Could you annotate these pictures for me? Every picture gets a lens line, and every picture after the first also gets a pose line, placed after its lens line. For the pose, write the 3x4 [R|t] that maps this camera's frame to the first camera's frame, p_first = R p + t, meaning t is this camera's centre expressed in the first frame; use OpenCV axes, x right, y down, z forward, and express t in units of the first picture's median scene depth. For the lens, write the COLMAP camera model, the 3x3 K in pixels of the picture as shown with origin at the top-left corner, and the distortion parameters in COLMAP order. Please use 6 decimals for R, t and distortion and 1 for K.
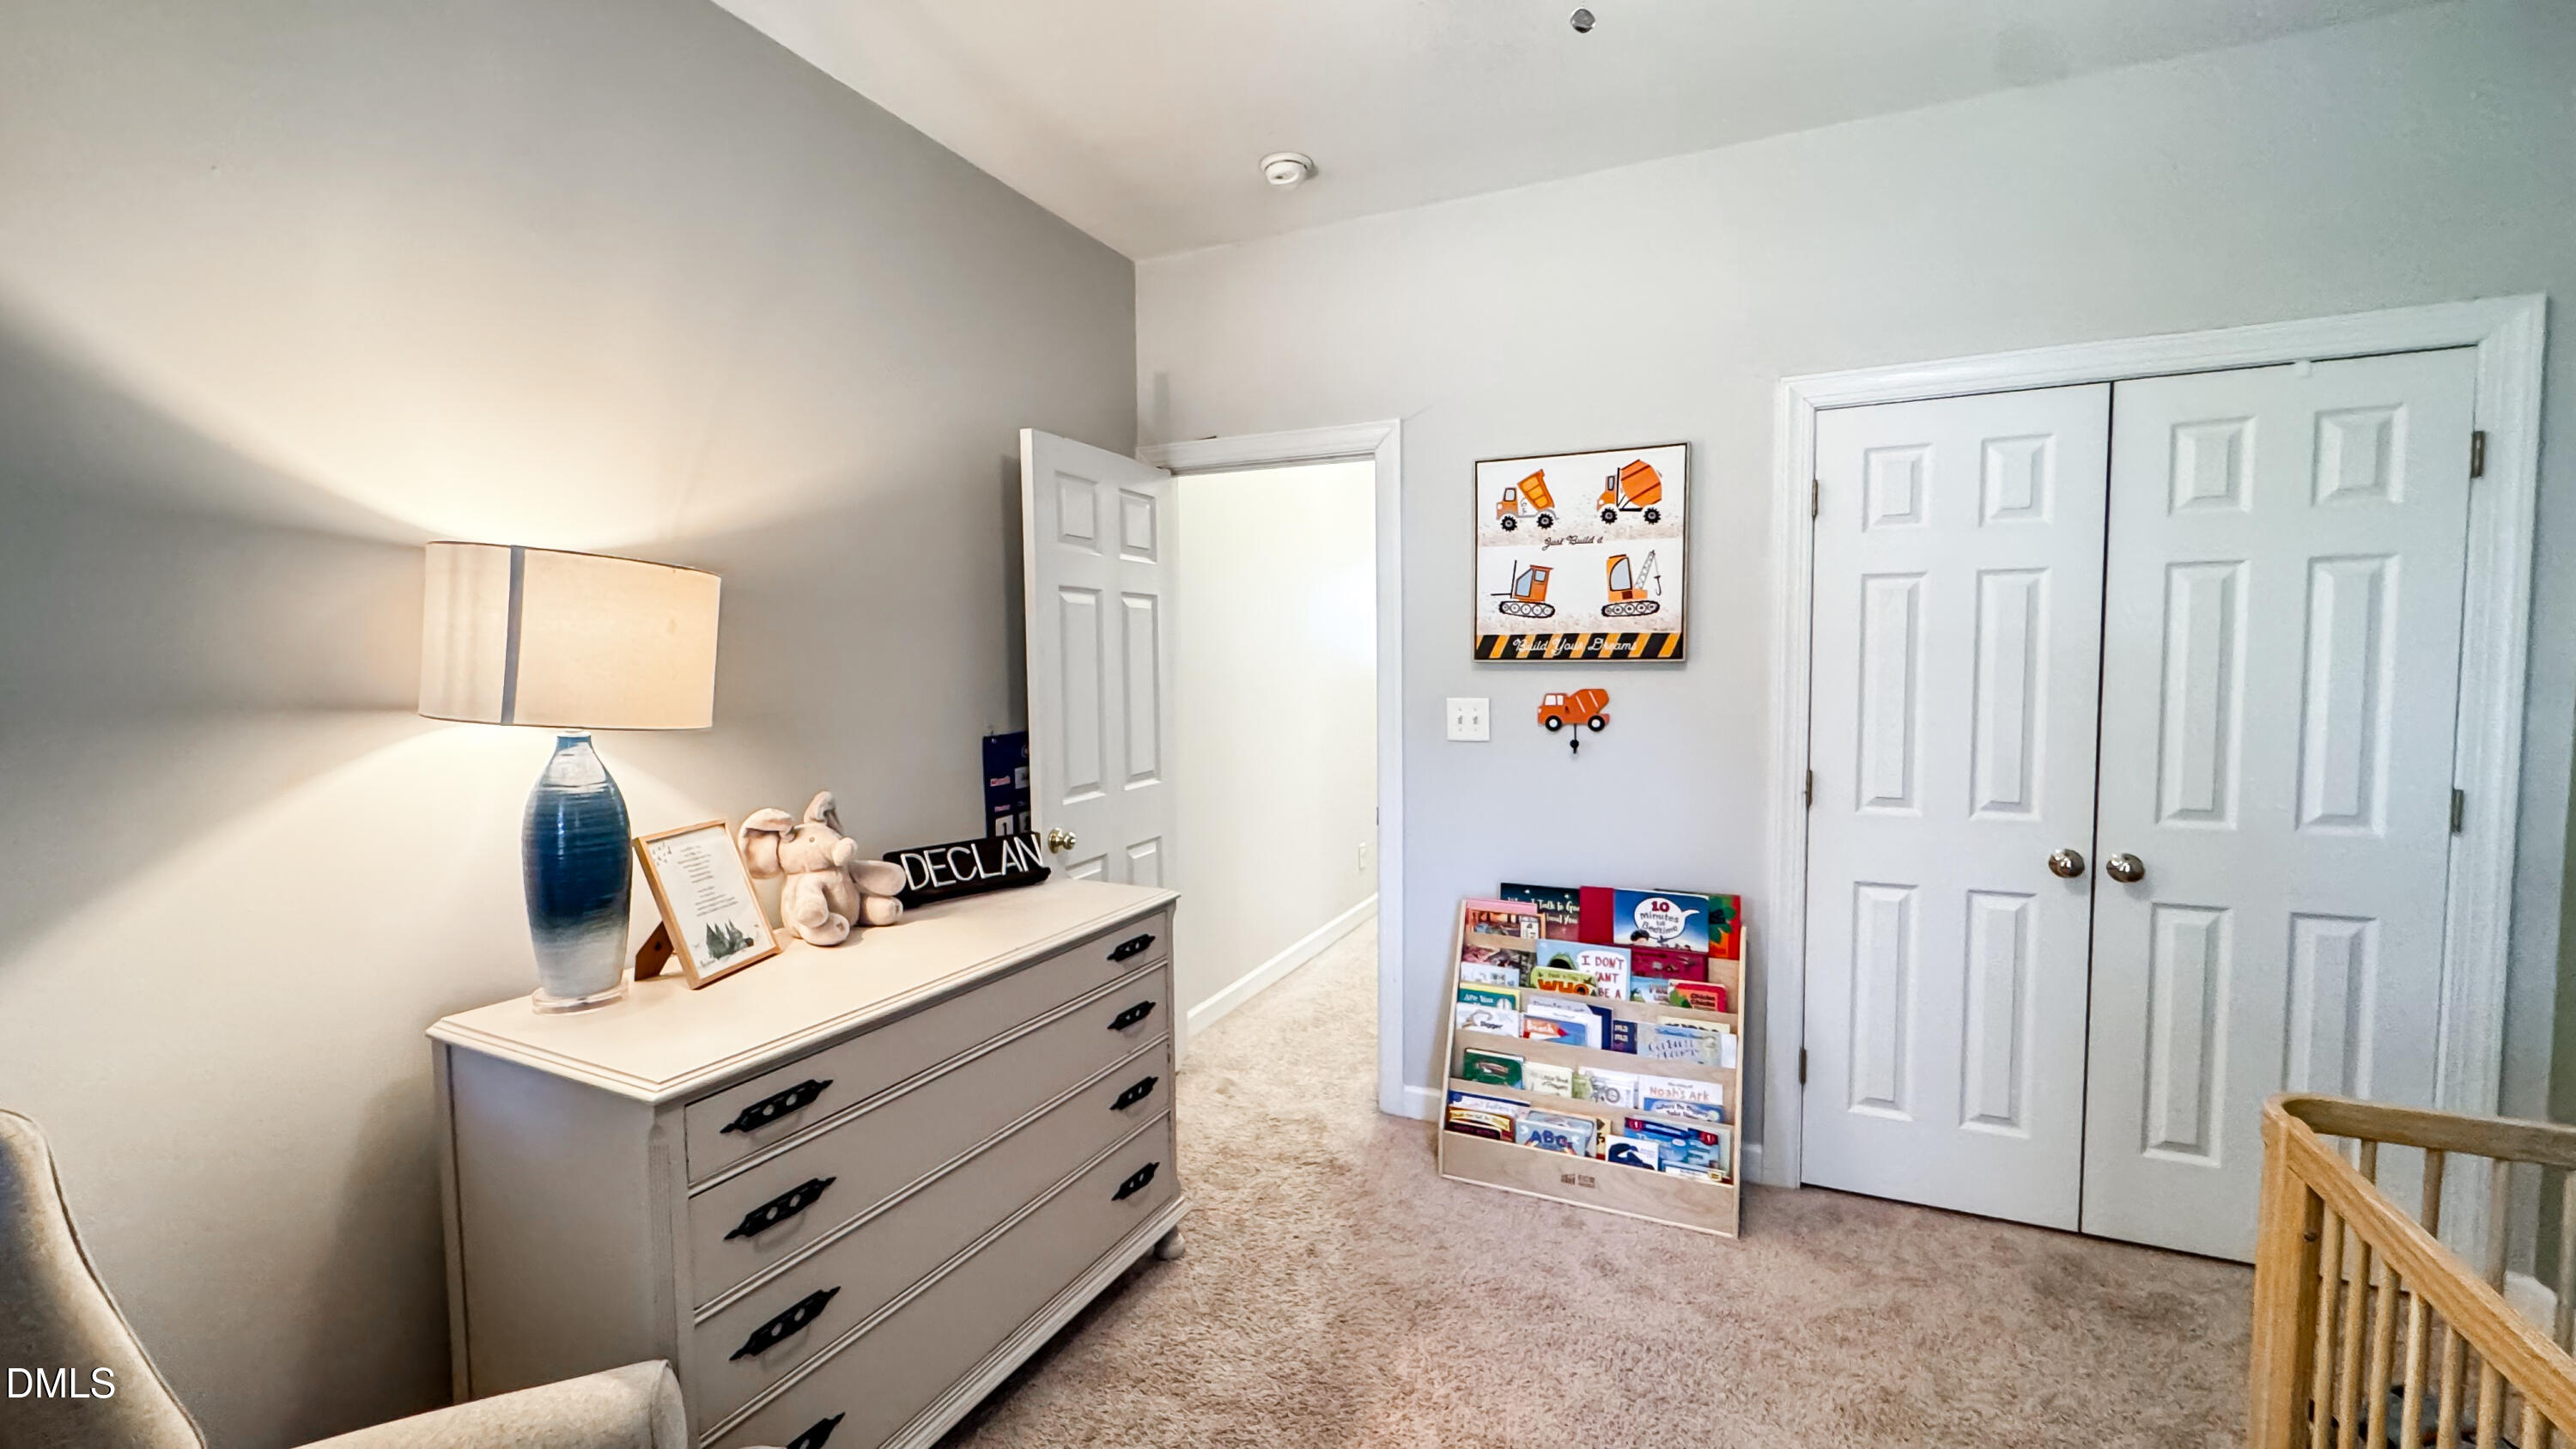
lens RADIAL K [[1037.4, 0, 1292.4], [0, 1037.4, 716.6], [0, 0, 1]] dist [-0.001764, 0.000293]
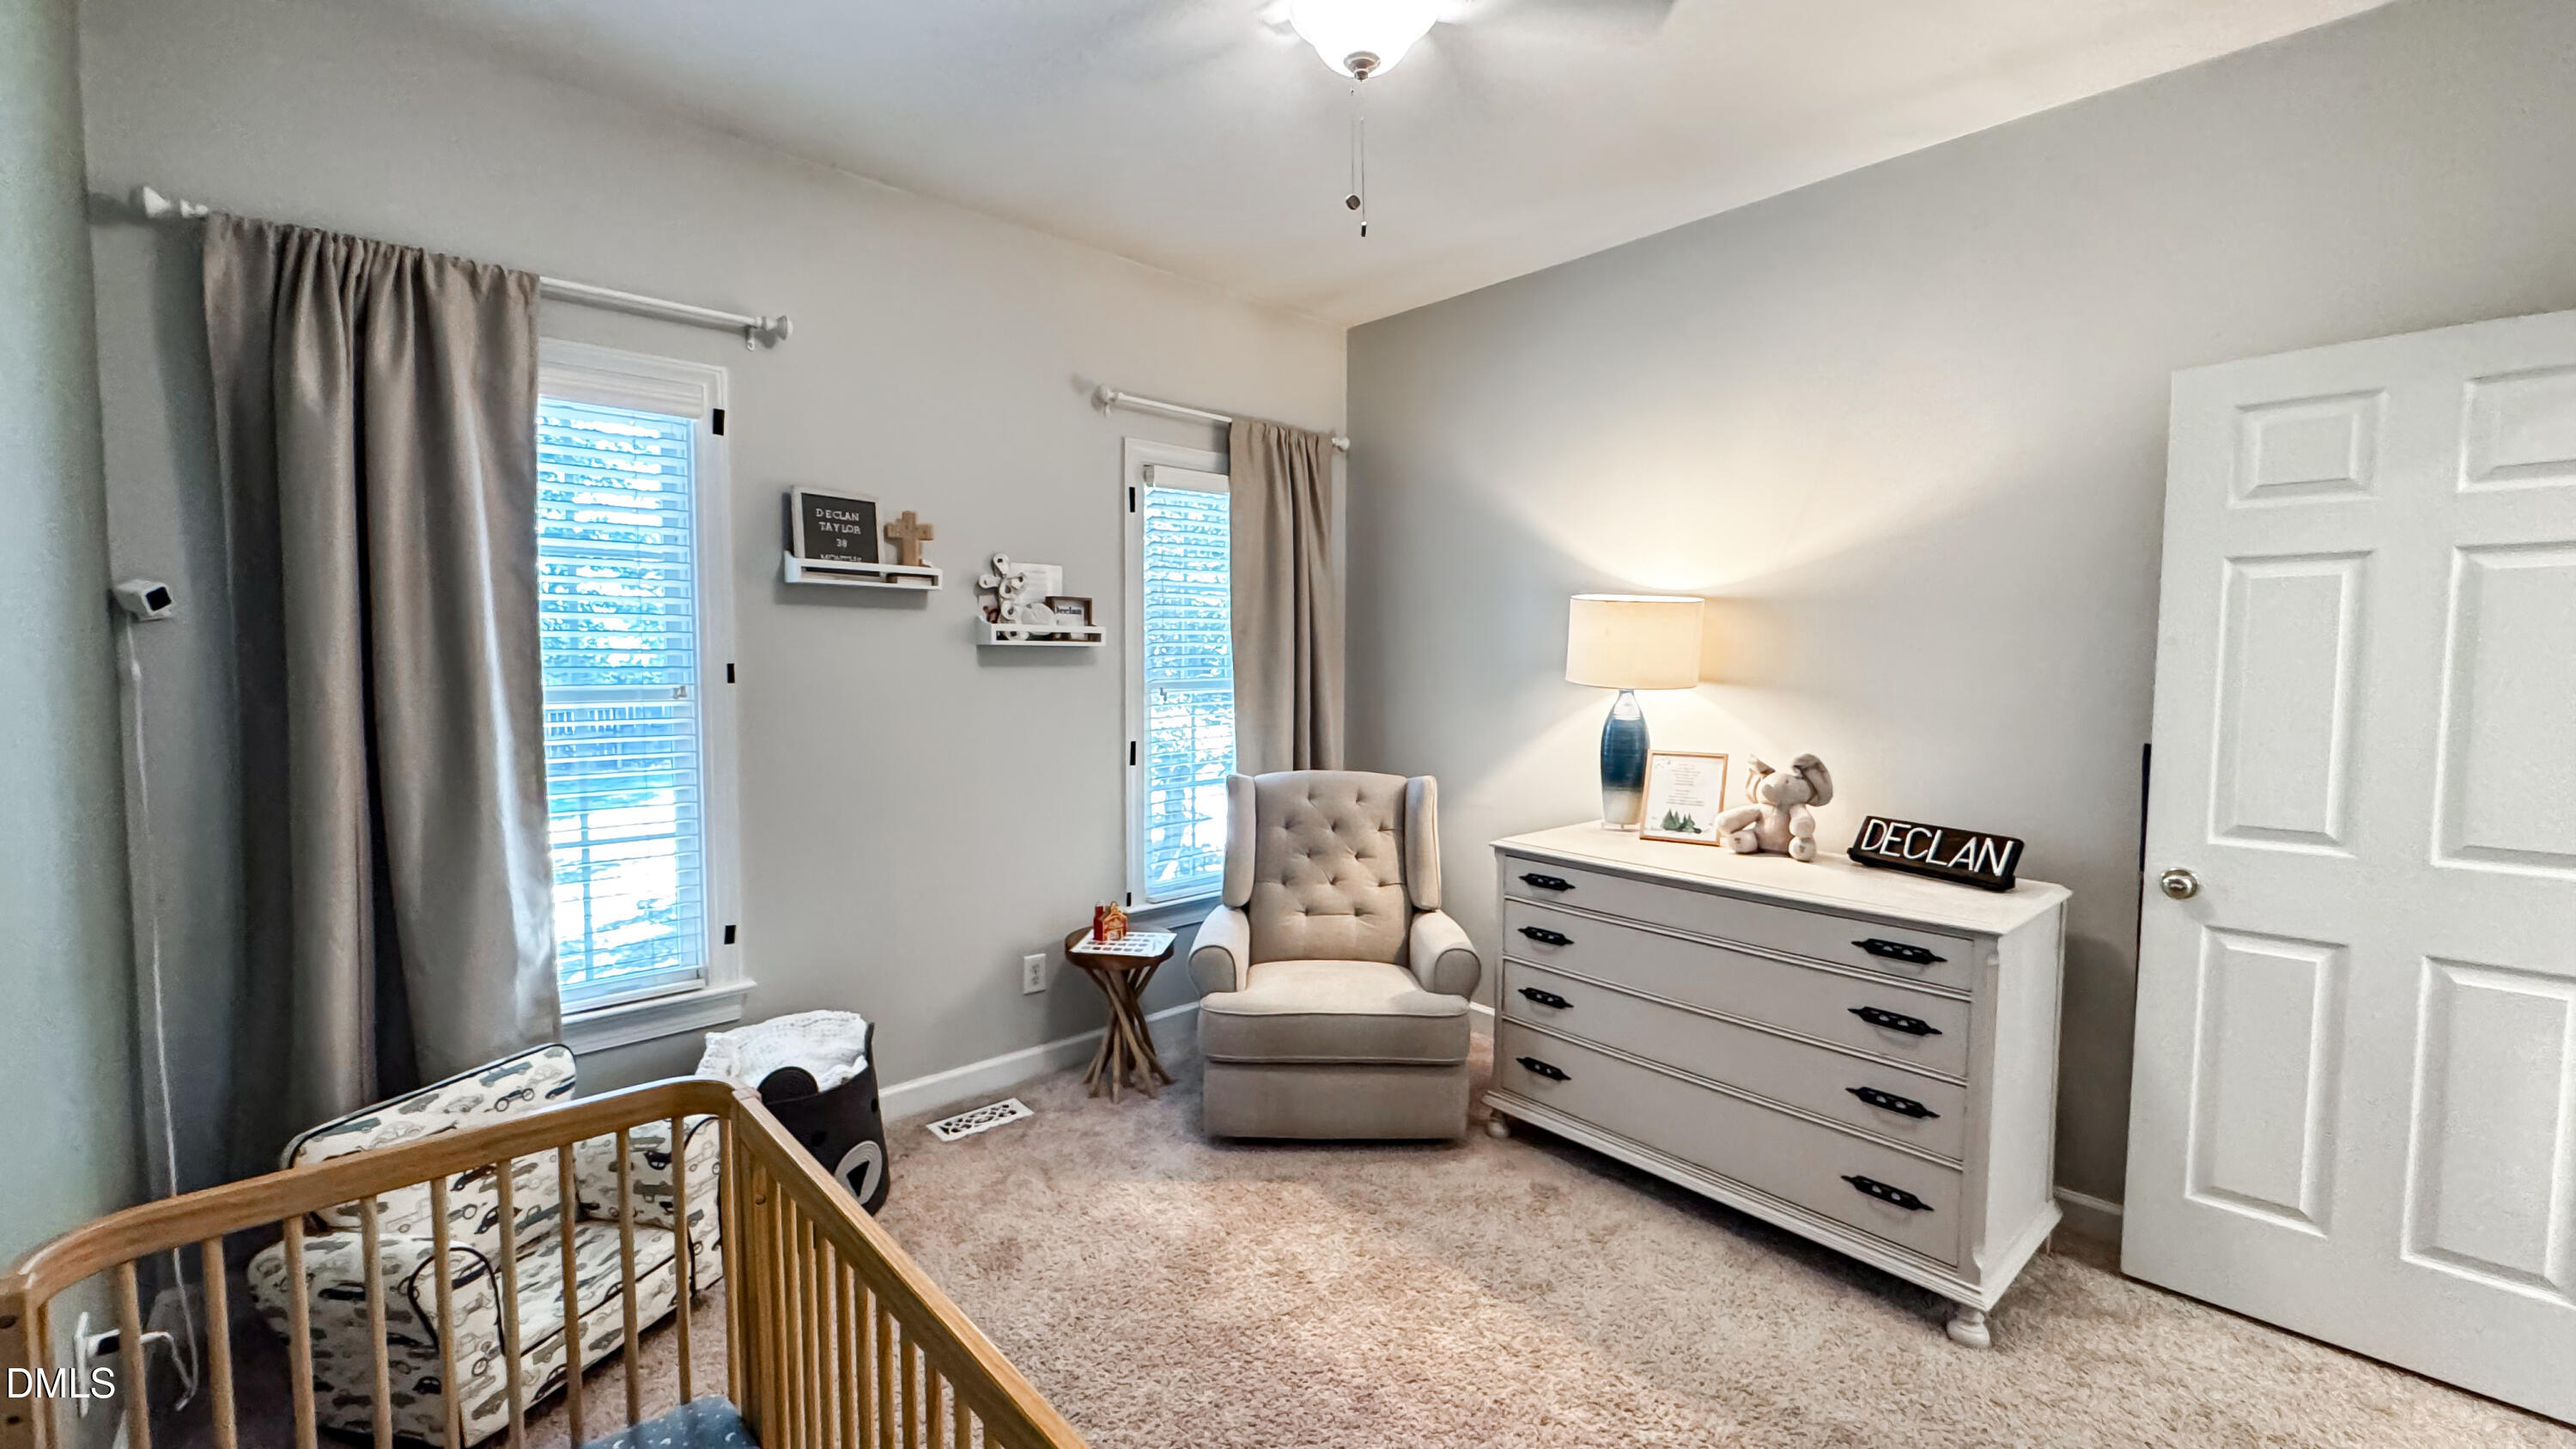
lens RADIAL K [[1037.4, 0, 1297.4], [0, 1037.4, 730.4], [0, 0, 1]] dist [-0.001764, 0.000293]
pose [[-0.387424, 0.068222, -0.919374, 0.978002], [-0.058012, 0.993478, 0.098168, -0.045083], [0.920075, 0.091368, -0.380939, 0.877002]]
